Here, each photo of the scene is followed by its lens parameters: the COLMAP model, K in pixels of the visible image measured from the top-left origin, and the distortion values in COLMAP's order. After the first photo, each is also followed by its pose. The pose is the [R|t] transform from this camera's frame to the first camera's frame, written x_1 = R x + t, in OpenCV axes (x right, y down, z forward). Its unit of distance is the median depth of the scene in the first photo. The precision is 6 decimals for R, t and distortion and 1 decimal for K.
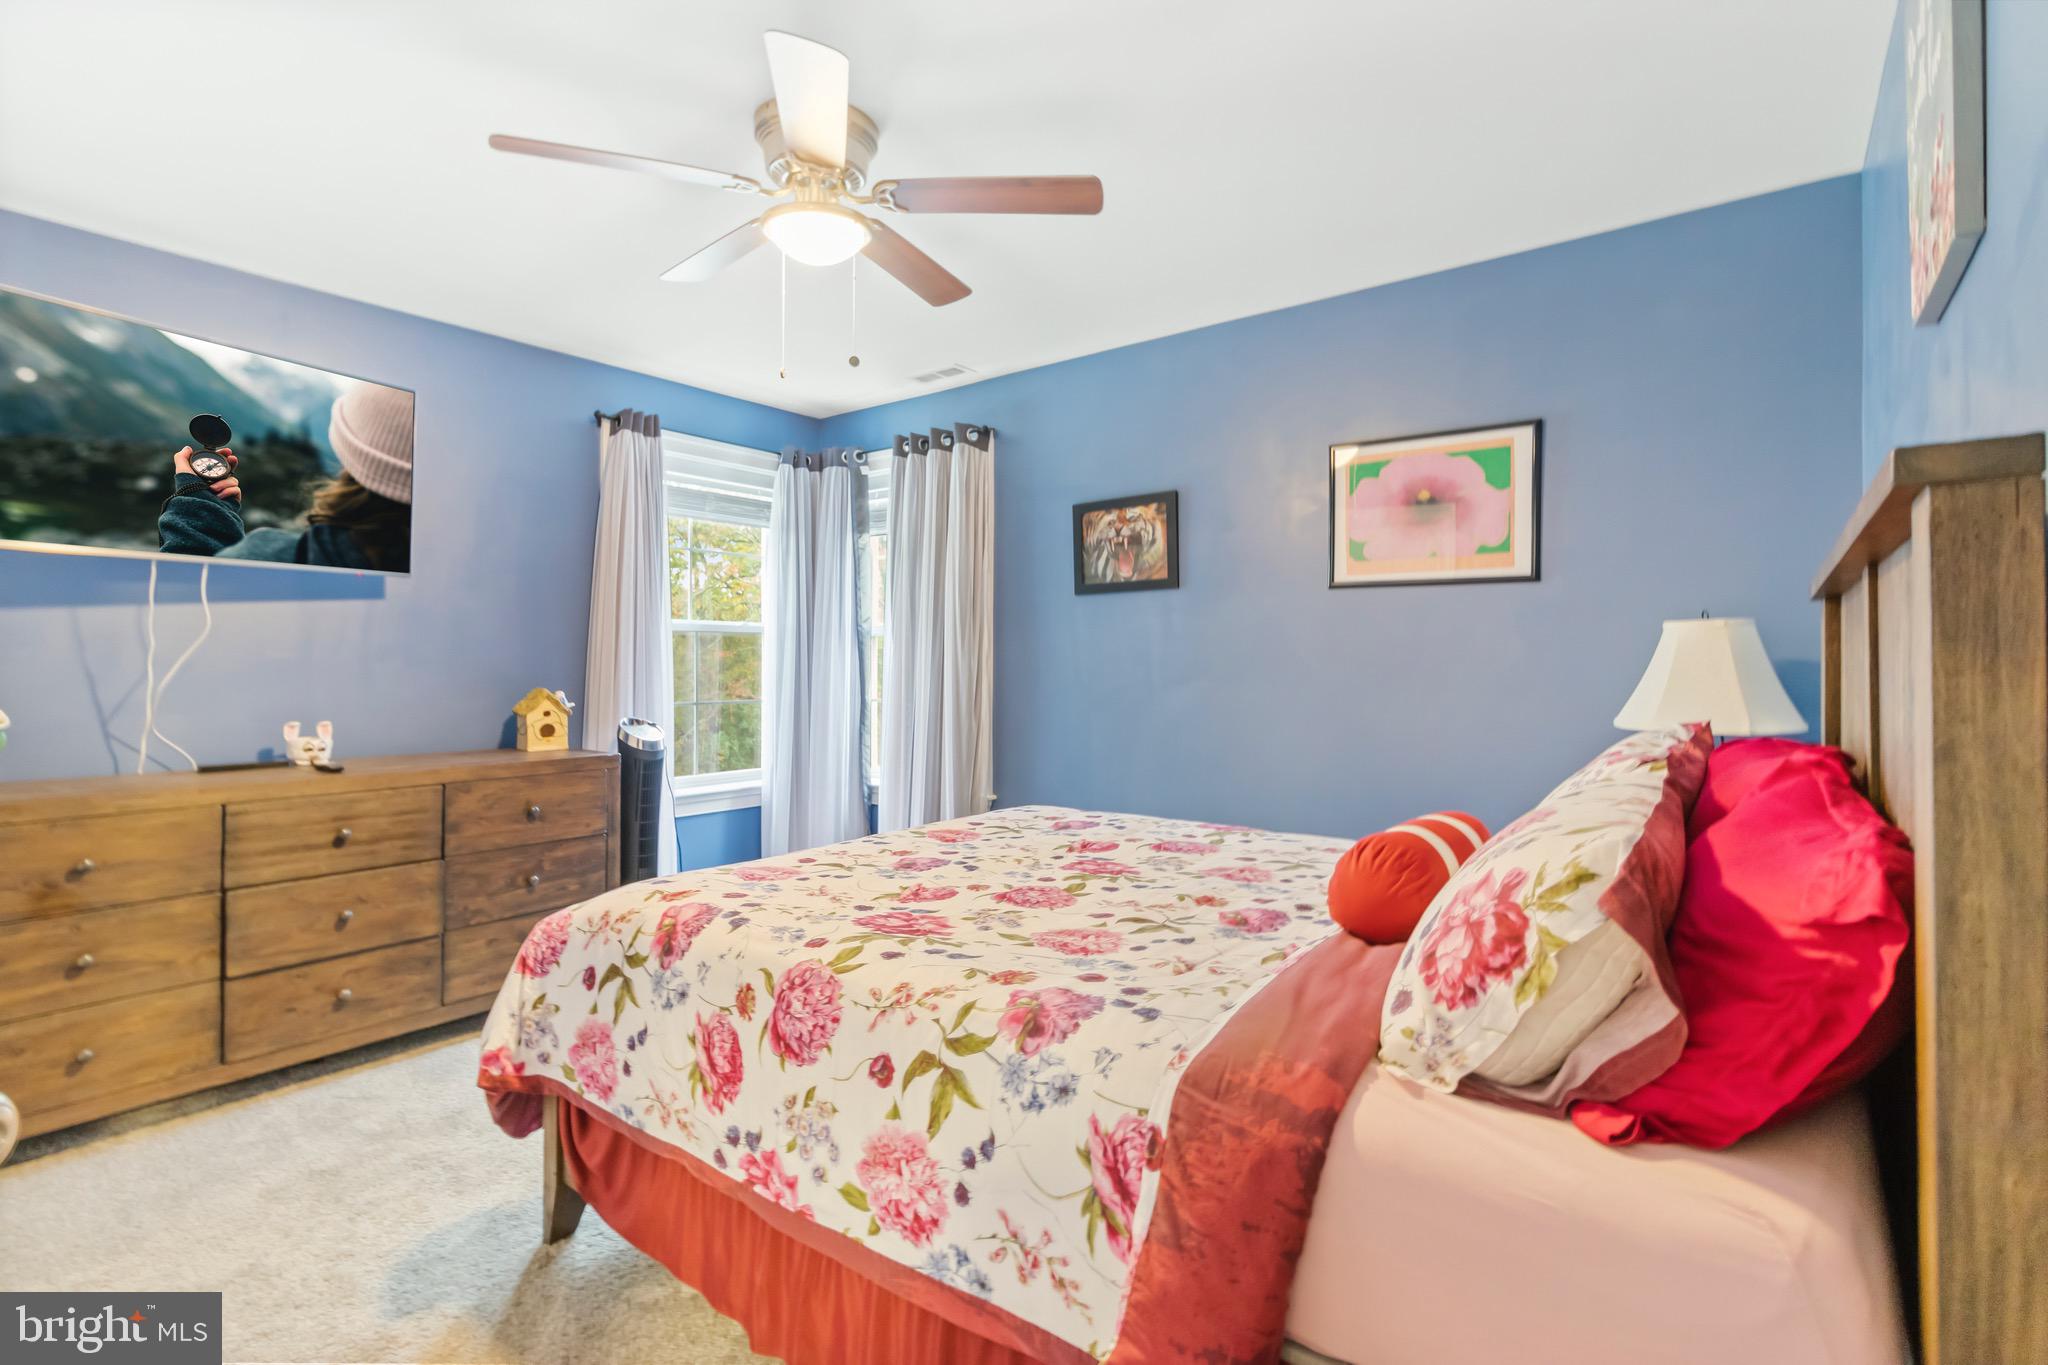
lens RADIAL K [[978.5, 0, 1024.0], [0, 978.5, 682.5], [0, 0, 1]] dist [0.000533, 0.000251]
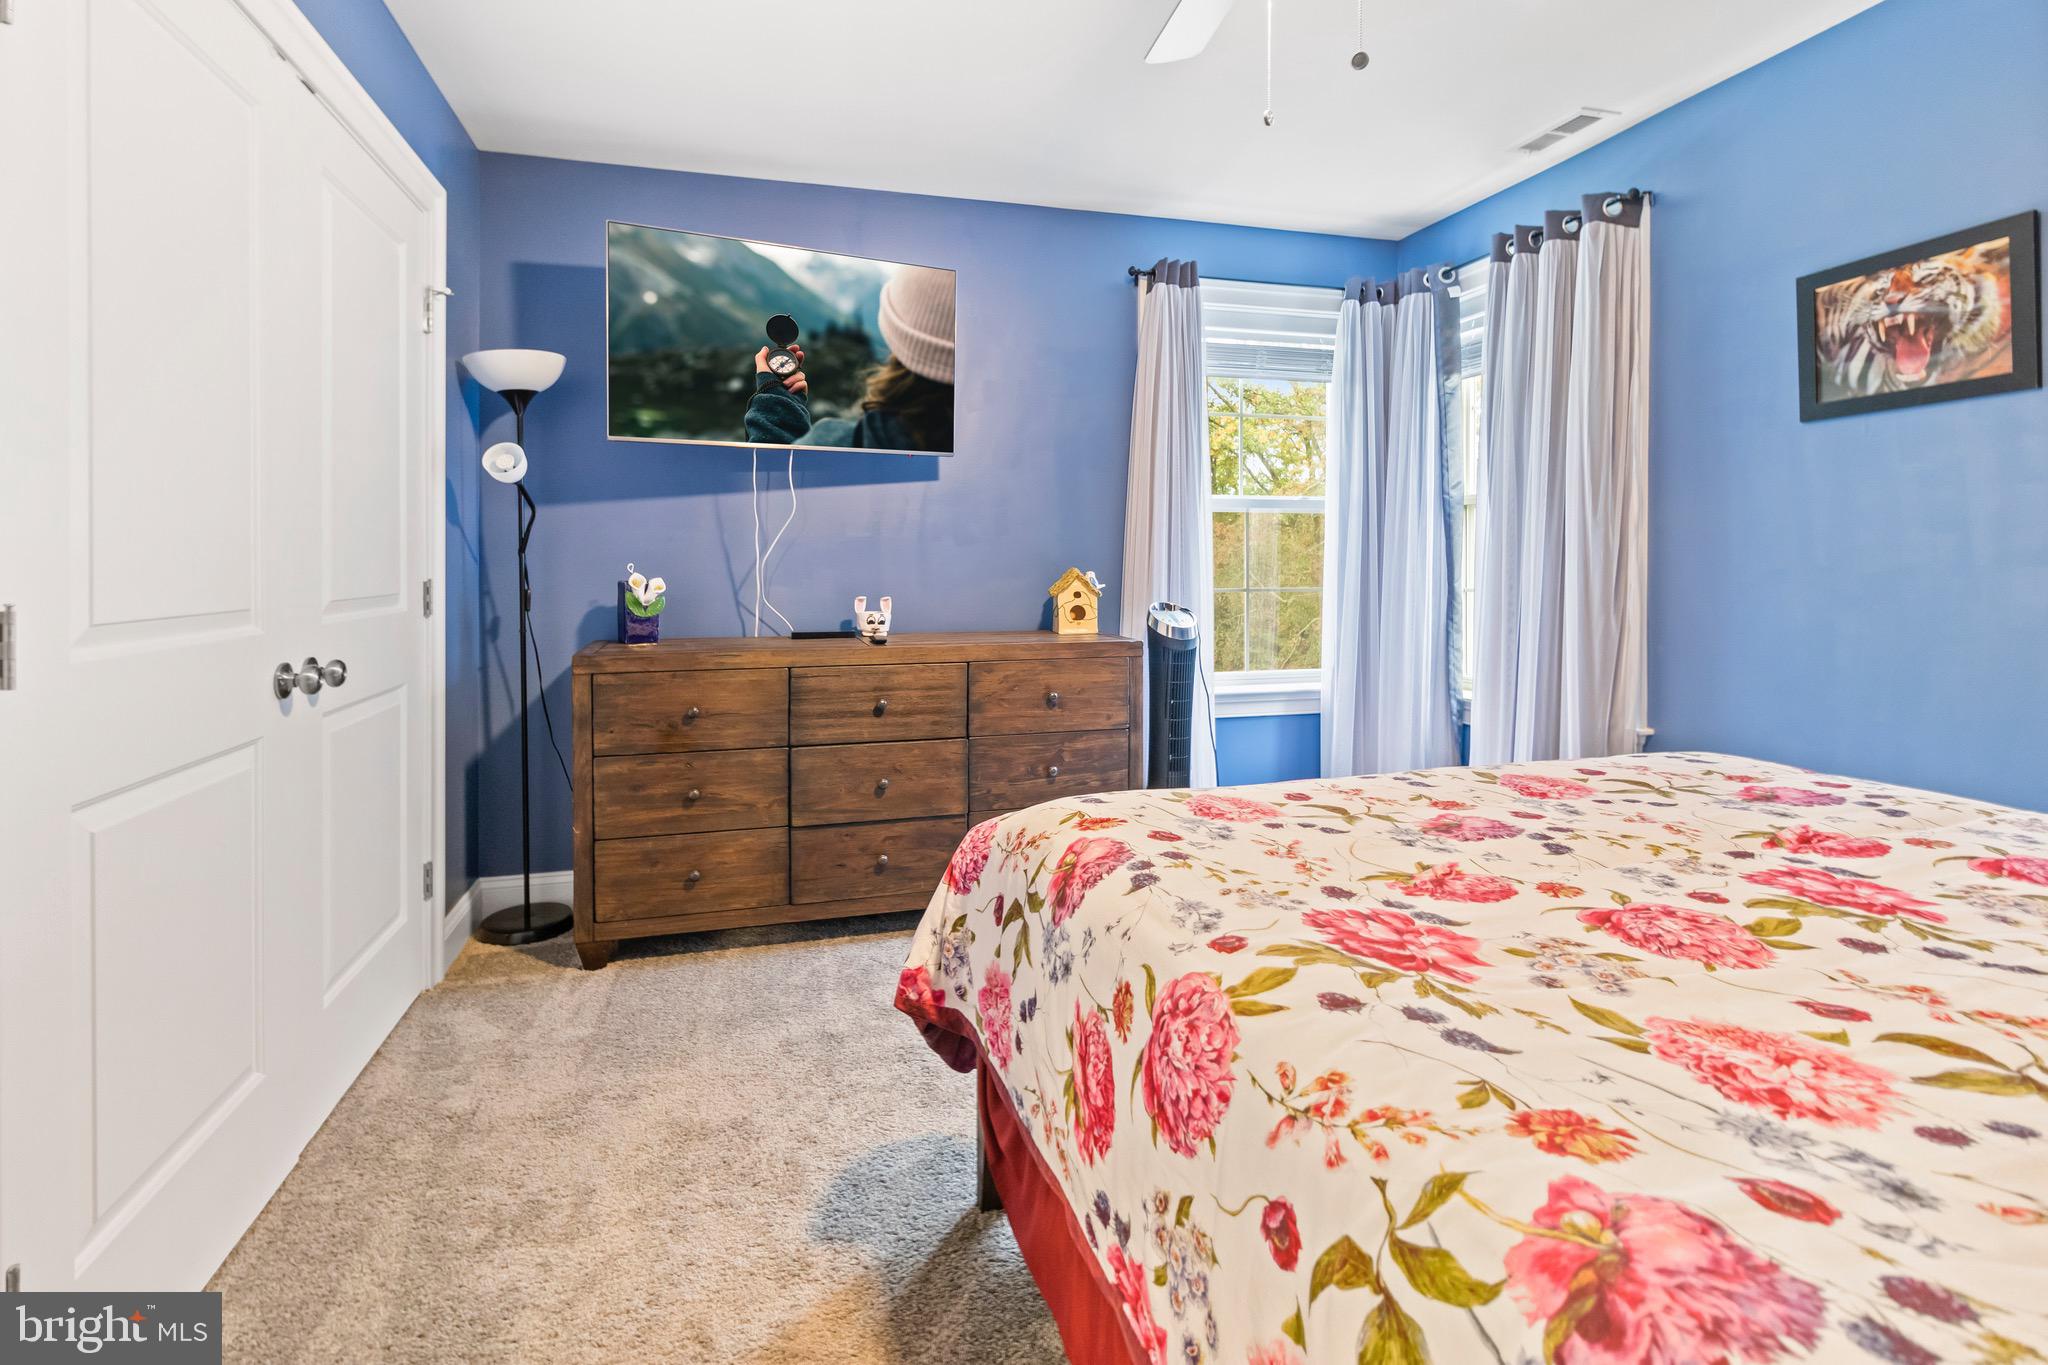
lens RADIAL K [[962.1, 0, 1017.7], [0, 962.1, 575.2], [0, 0, 1]] dist [0.001456, 0.000764]
pose [[0.799046, 0.004456, -0.601253, 0.031822], [-0.010512, 0.999923, -0.006560, 0.024985], [0.601178, 0.011563, 0.799032, 0.286608]]
